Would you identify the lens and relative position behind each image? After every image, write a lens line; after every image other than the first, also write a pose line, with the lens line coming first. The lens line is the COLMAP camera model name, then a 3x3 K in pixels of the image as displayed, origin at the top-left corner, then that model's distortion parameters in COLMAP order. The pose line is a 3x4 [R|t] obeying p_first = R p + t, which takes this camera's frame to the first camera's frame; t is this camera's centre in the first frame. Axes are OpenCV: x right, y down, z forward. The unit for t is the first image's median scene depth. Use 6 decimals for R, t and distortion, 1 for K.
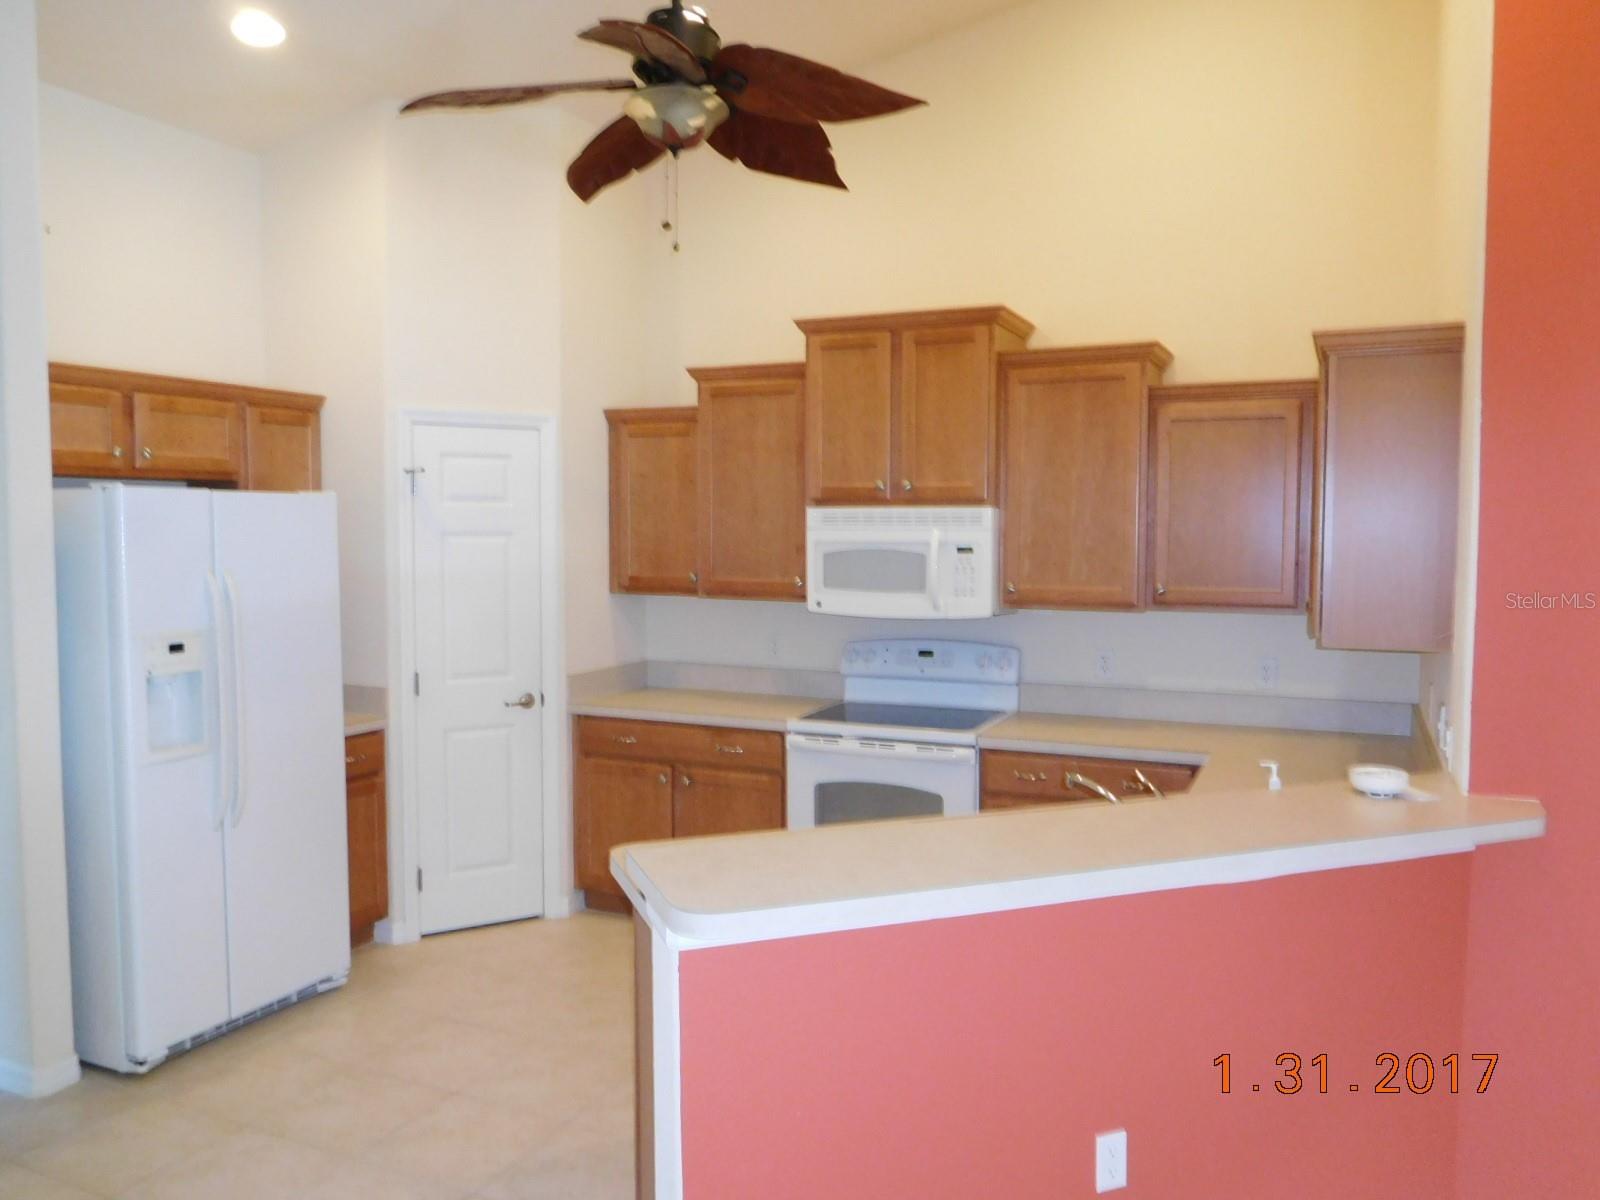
lens RADIAL K [[1198.3, 0, 800.0], [0, 1198.3, 600.0], [0, 0, 1]] dist [-0.011407, -0.001445]
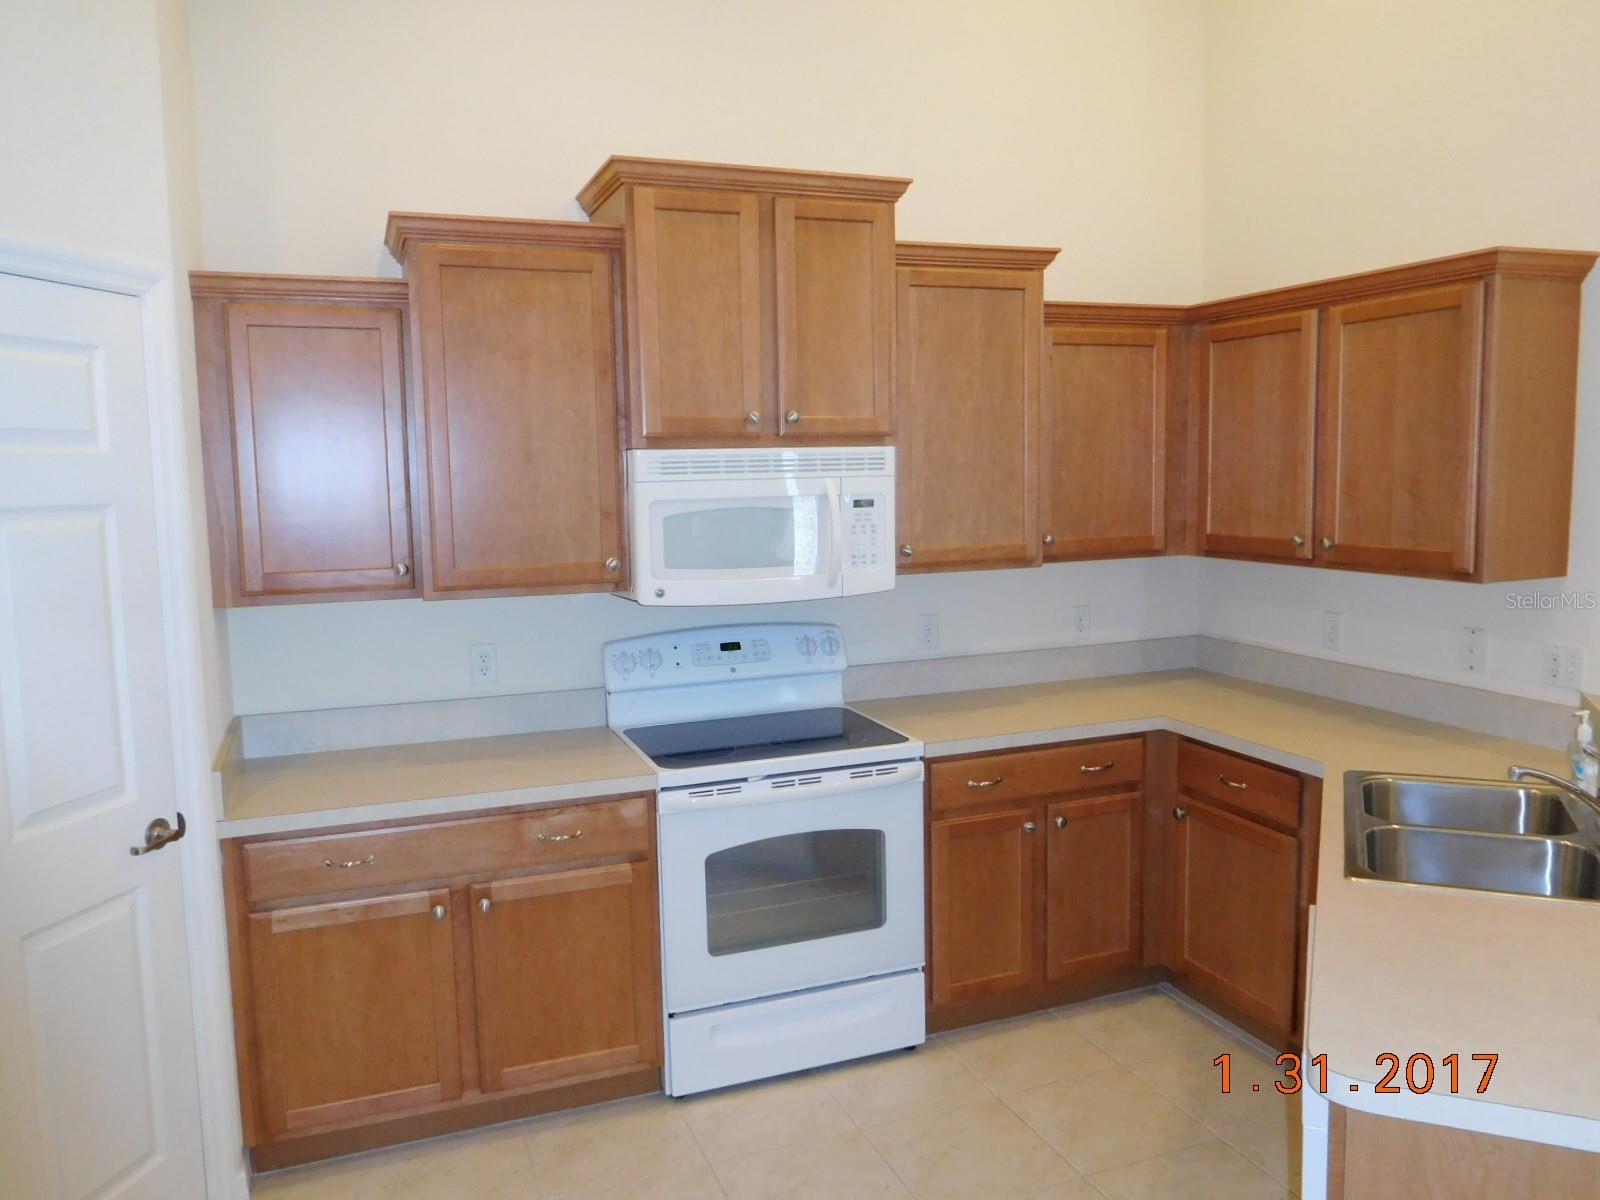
lens RADIAL K [[1198.3, 0, 800.0], [0, 1198.3, 600.0], [0, 0, 1]] dist [-0.011407, -0.001445]
pose [[0.697413, -0.095323, 0.710302, -0.414097], [0.064666, 0.995442, 0.070097, -0.035544], [-0.713746, -0.002954, 0.700398, 0.479066]]
